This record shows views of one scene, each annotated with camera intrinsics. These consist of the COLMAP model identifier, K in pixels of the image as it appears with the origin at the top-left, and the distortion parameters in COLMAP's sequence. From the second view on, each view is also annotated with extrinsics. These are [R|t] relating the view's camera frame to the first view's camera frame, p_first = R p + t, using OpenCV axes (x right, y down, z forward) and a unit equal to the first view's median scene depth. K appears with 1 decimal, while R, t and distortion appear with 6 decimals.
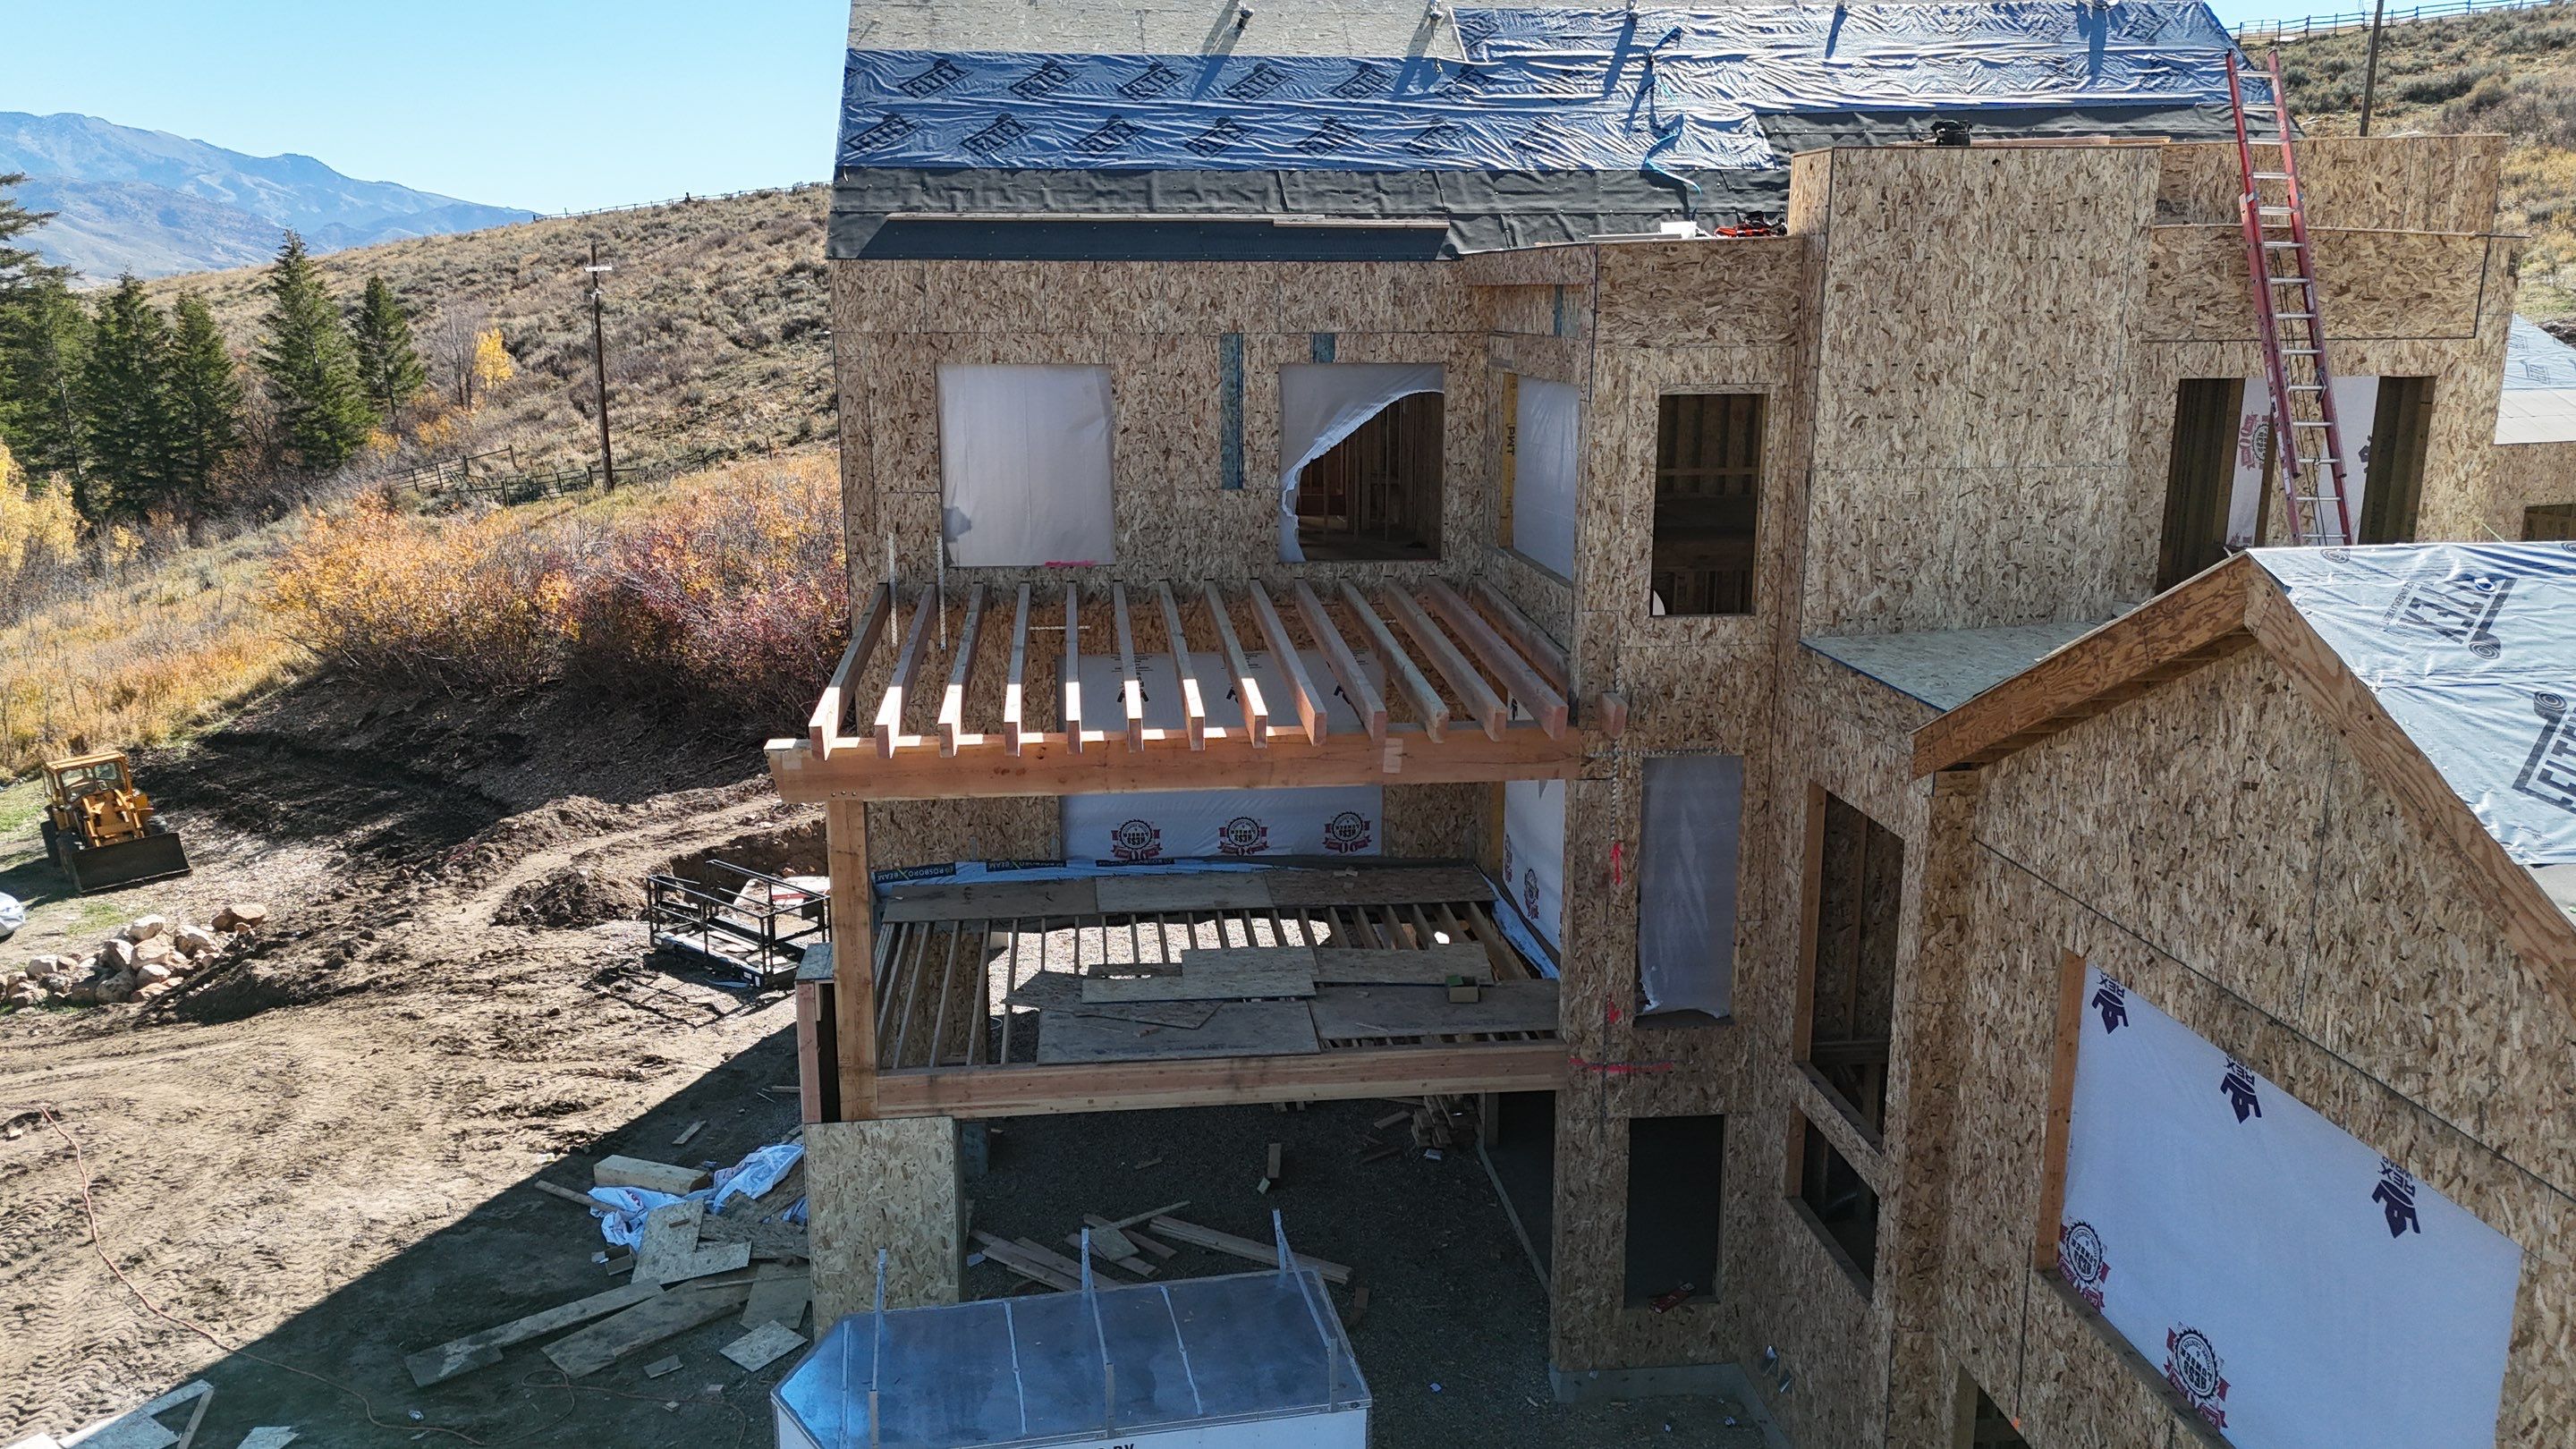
lens RADIAL K [[1899.9, 0, 1288.0], [0, 1899.9, 724.5], [0, 0, 1]] dist [0.074239, -0.062540]
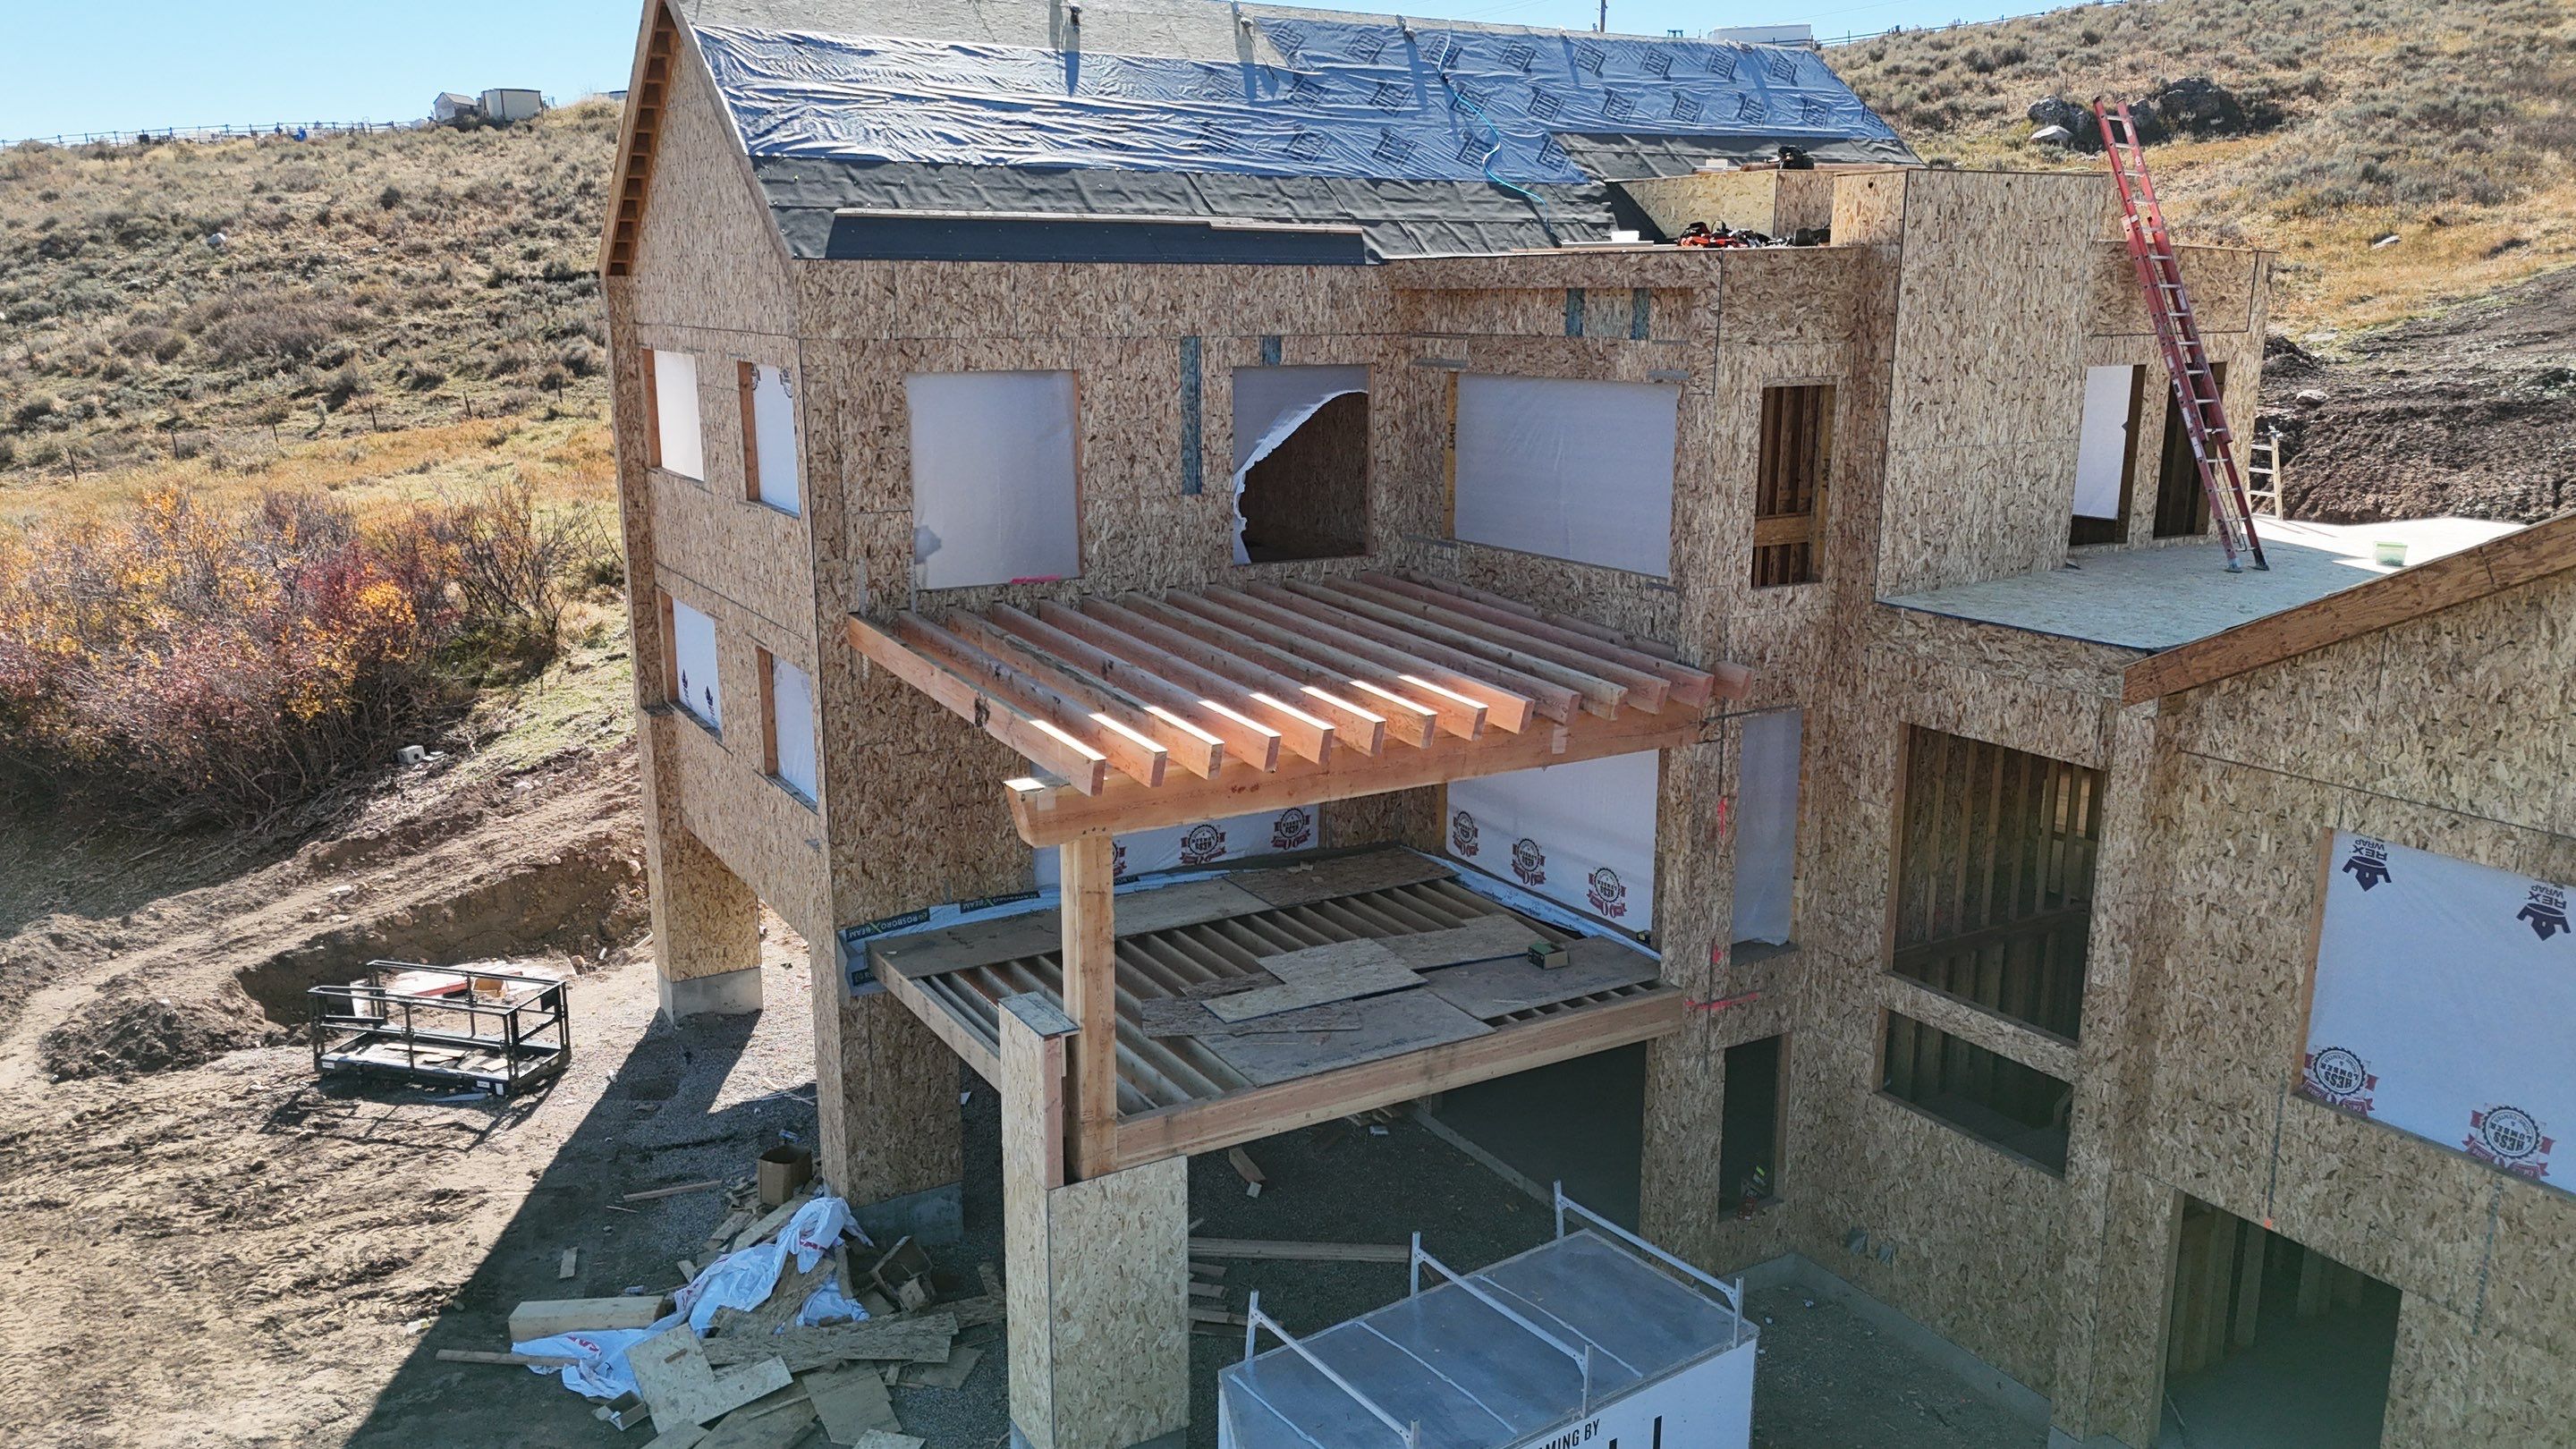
lens RADIAL K [[1899.9, 0, 1288.0], [0, 1899.9, 724.5], [0, 0, 1]] dist [0.074239, -0.062540]
pose [[0.910293, -0.090973, 0.403845, -0.400518], [0.091174, 0.995658, 0.018778, -0.018880], [-0.403800, 0.019726, 0.914635, 0.079161]]
